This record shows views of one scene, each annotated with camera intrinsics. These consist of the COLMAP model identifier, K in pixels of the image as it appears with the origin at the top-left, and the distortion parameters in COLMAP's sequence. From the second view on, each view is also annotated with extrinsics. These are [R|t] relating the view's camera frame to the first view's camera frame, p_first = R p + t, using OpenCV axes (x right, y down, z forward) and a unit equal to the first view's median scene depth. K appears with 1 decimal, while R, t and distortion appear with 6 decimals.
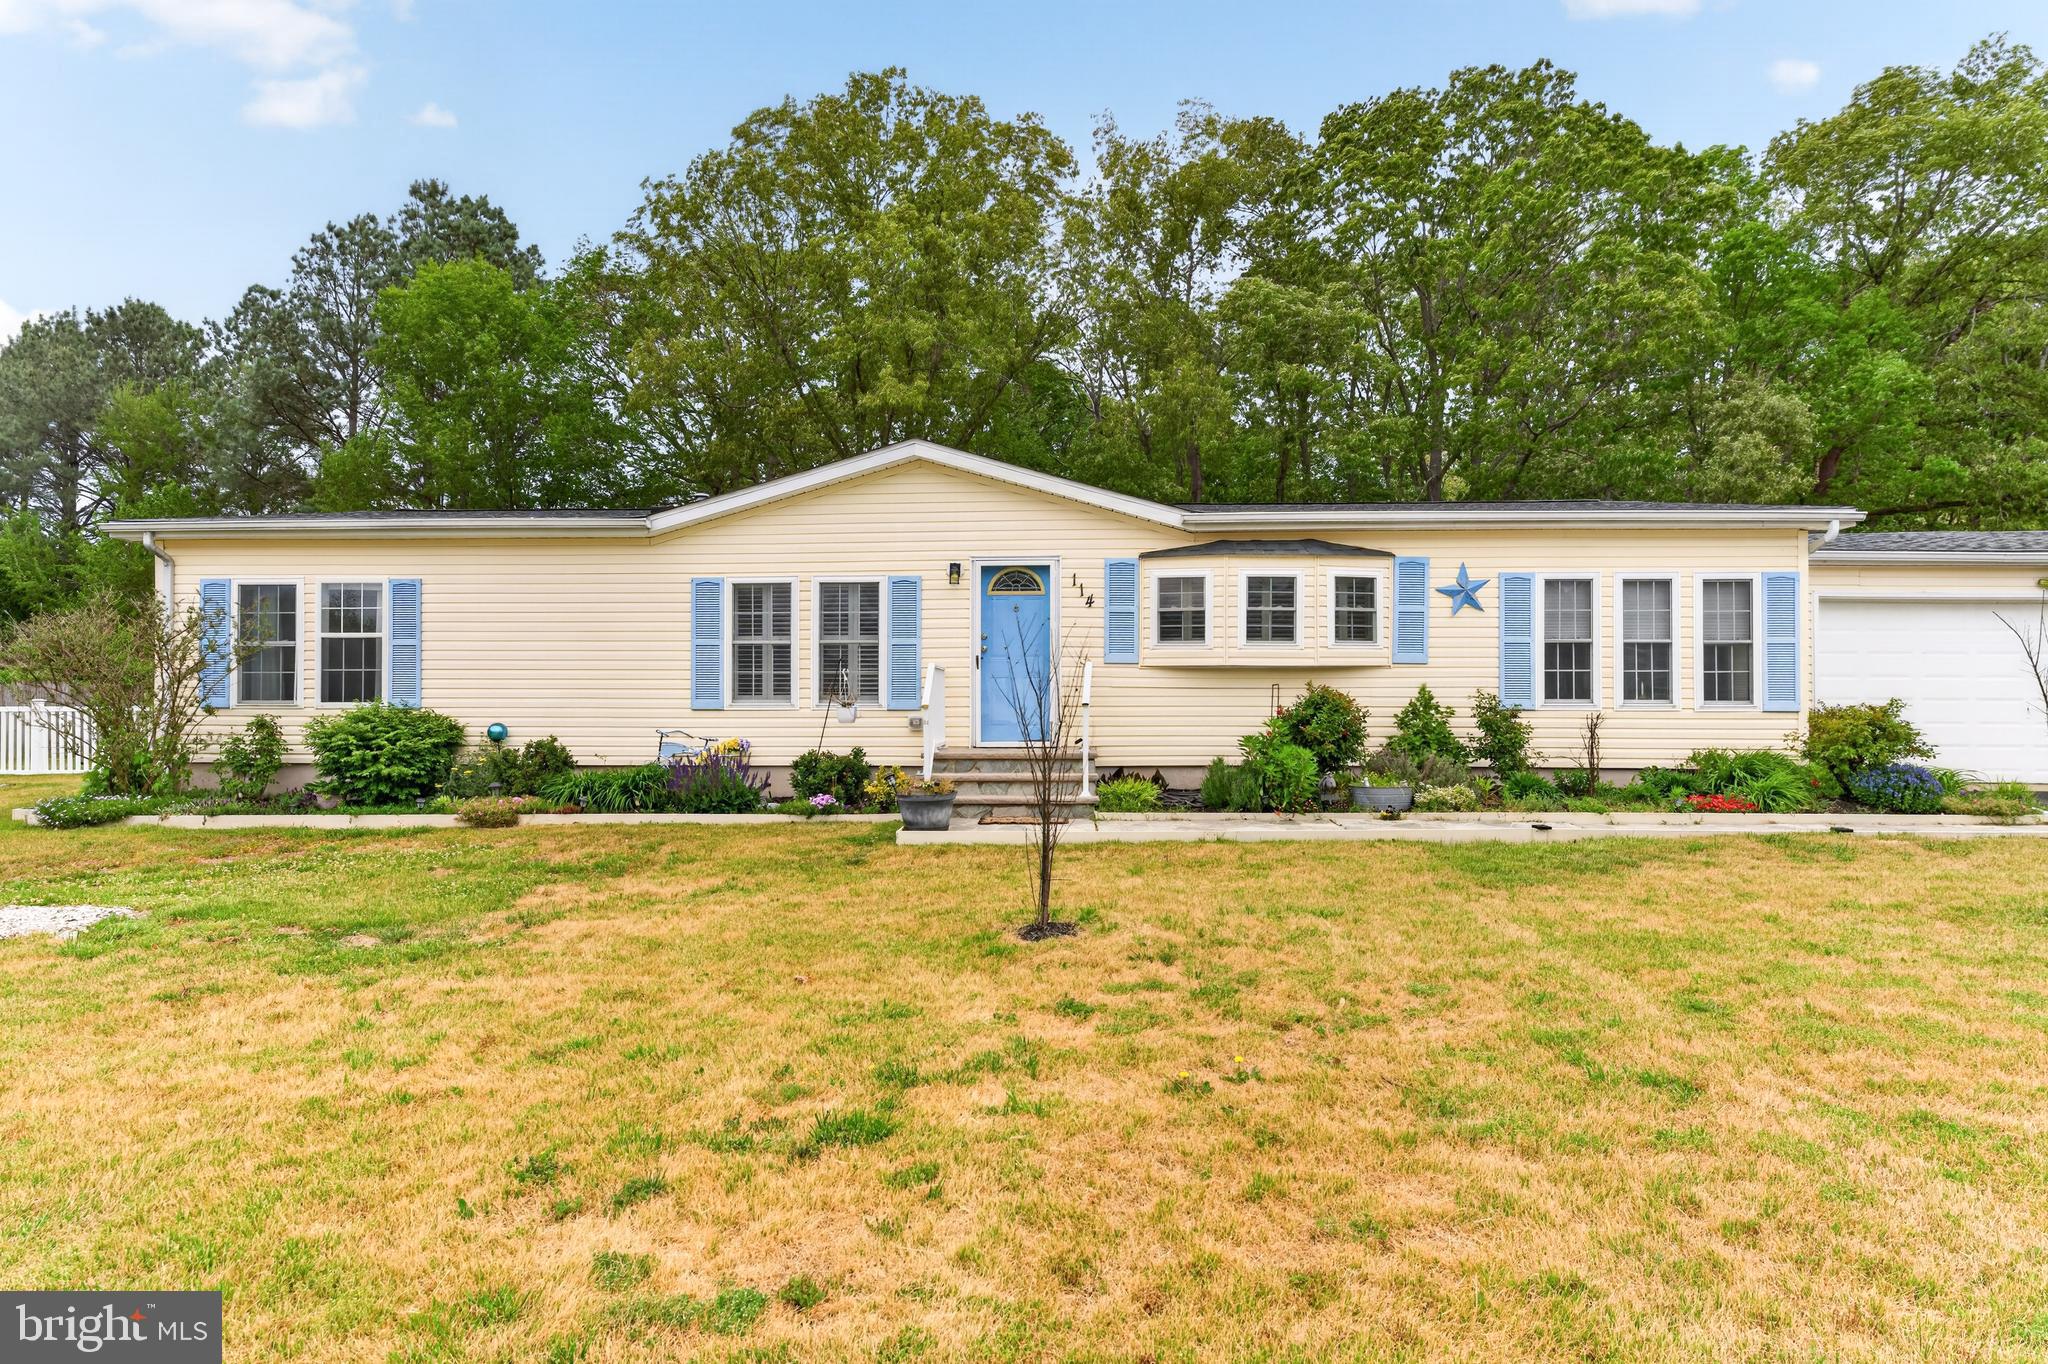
lens RADIAL K [[1101.0, 0, 1026.4], [0, 1101.0, 673.1], [0, 0, 1]] dist [-0.000795, 0.001185]
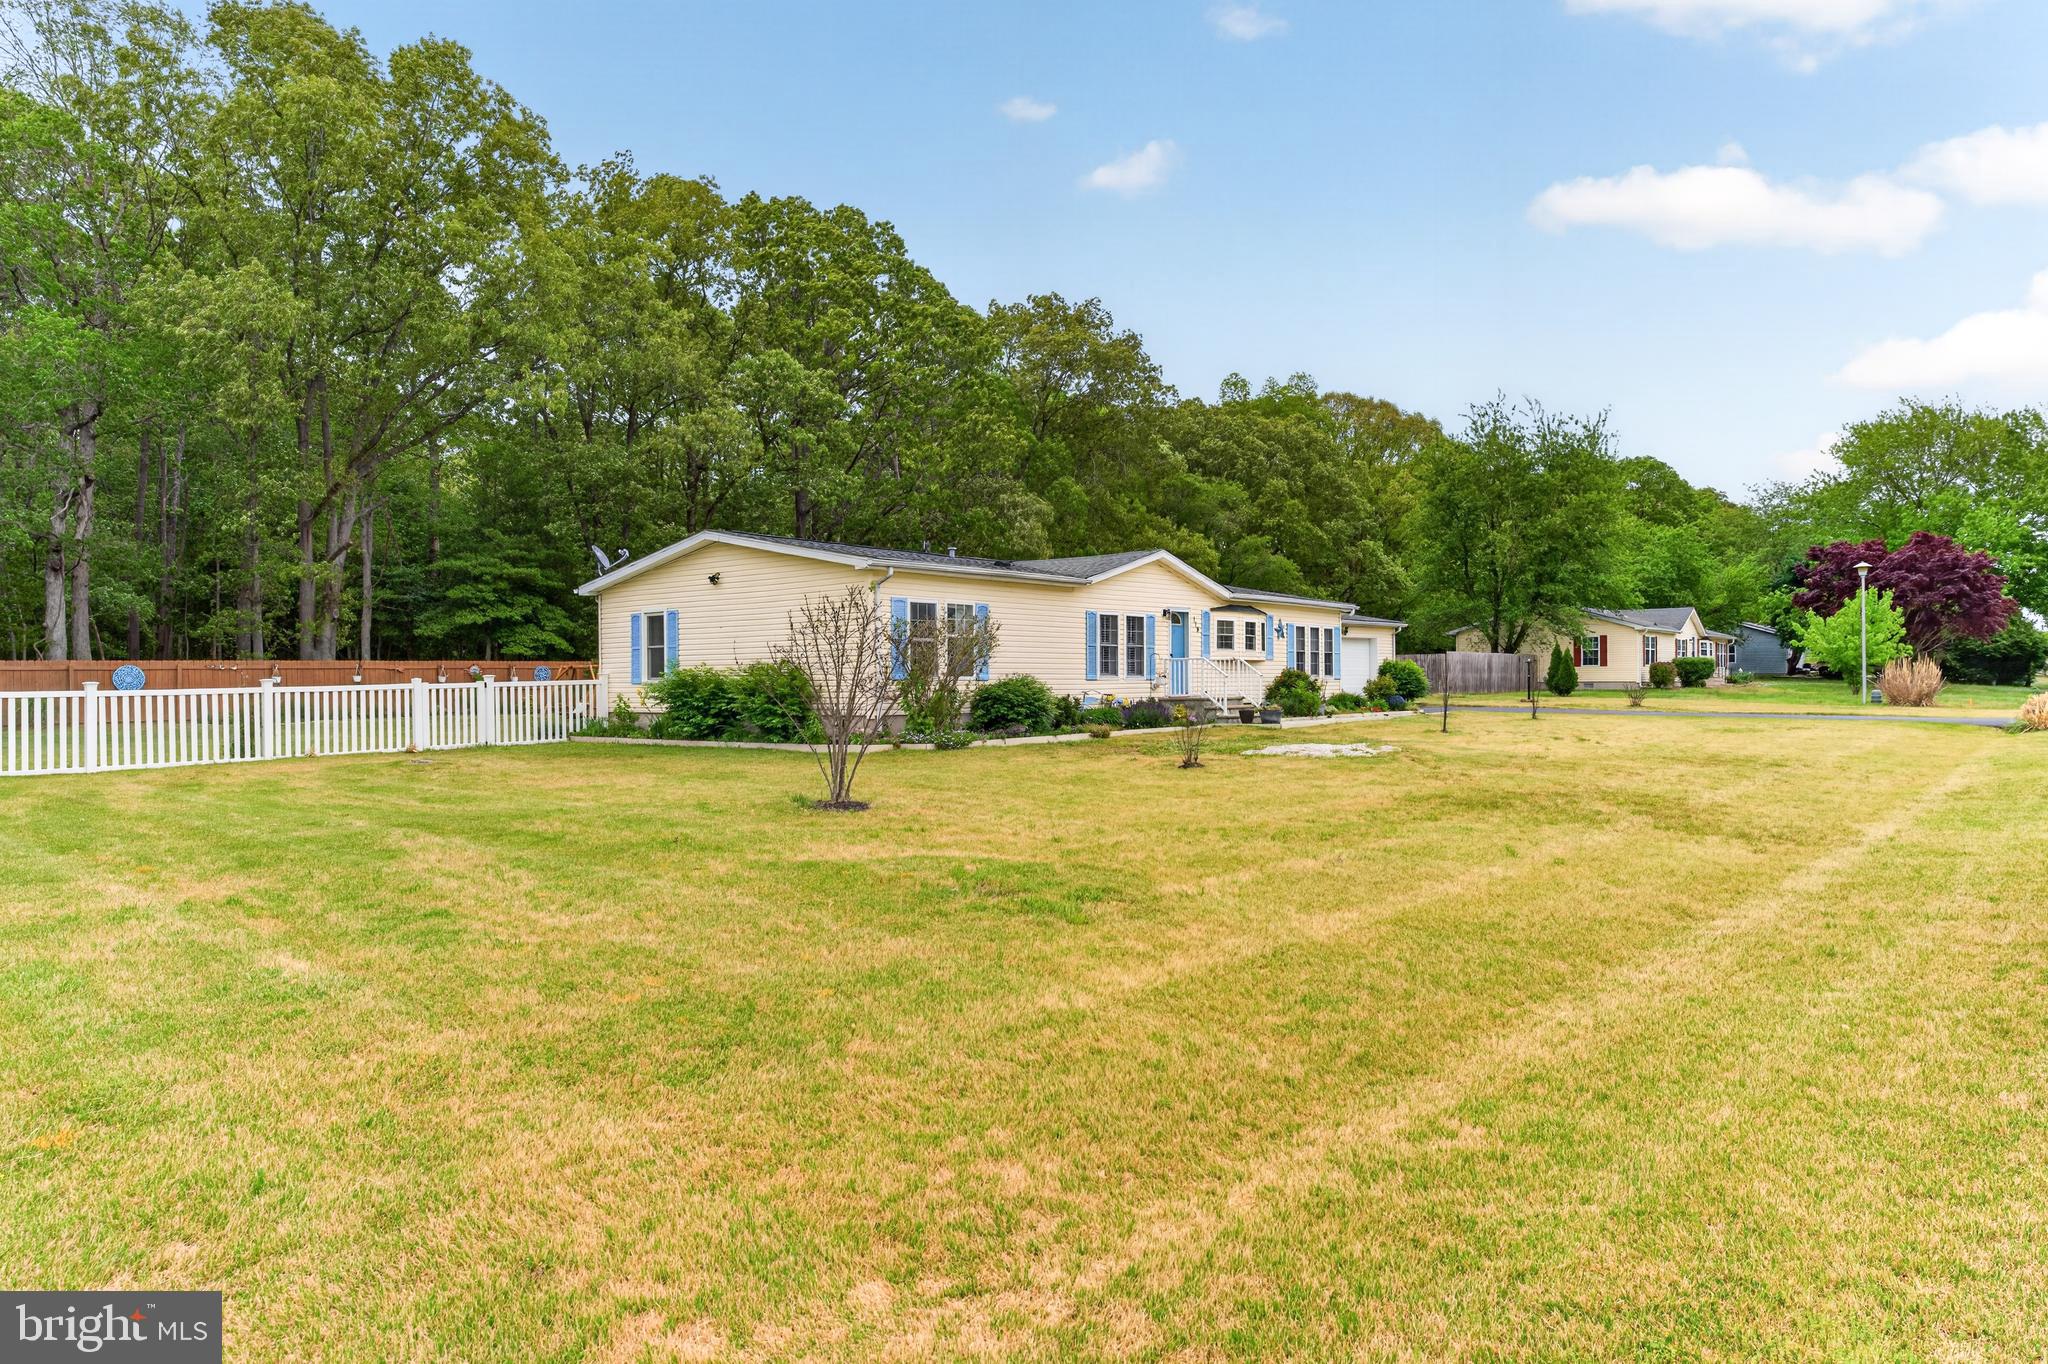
lens RADIAL K [[1101.0, 0, 1026.4], [0, 1101.0, 673.1], [0, 0, 1]] dist [-0.000795, 0.001185]
pose [[0.654126, 0.000773, 0.756385, -1.810860], [-0.008313, 0.999946, 0.006167, 0.010511], [-0.756340, -0.010322, 0.654097, -0.166776]]
